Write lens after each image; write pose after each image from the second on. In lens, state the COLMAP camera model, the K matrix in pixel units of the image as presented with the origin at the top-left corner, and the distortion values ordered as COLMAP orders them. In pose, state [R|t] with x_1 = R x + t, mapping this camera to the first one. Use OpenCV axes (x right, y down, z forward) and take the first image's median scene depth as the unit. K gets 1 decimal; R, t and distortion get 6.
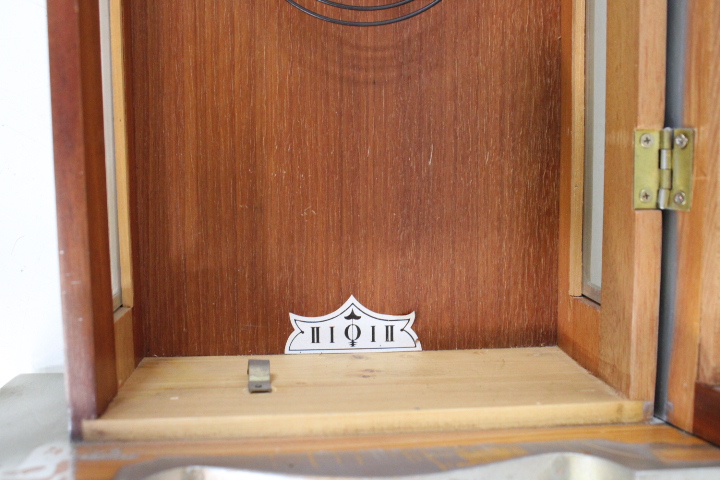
lens RADIAL K [[812.6, 0, 357.8], [0, 812.6, 238.6], [0, 0, 1]] dist [-0.069181, 0.000000]
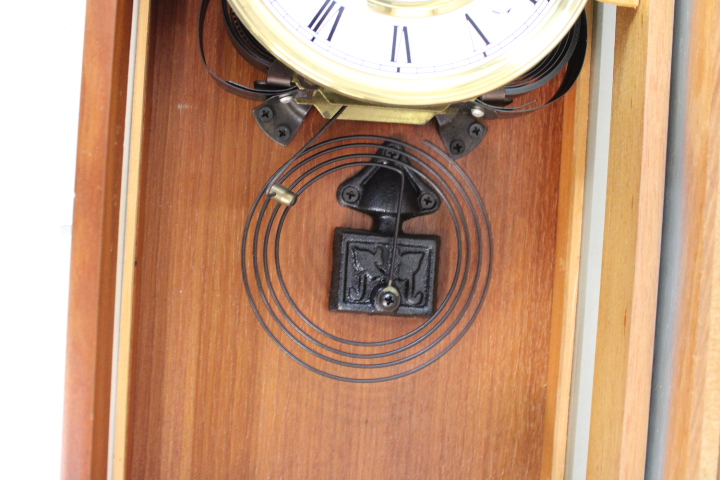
lens RADIAL K [[812.6, 0, 359.3], [0, 812.6, 240.9], [0, 0, 1]] dist [-0.069181, 0.000000]
pose [[0.996824, 0.073040, 0.031723, -0.039244], [-0.070385, 0.994466, -0.078001, -0.342640], [-0.037244, 0.075521, 0.996448, -0.056132]]
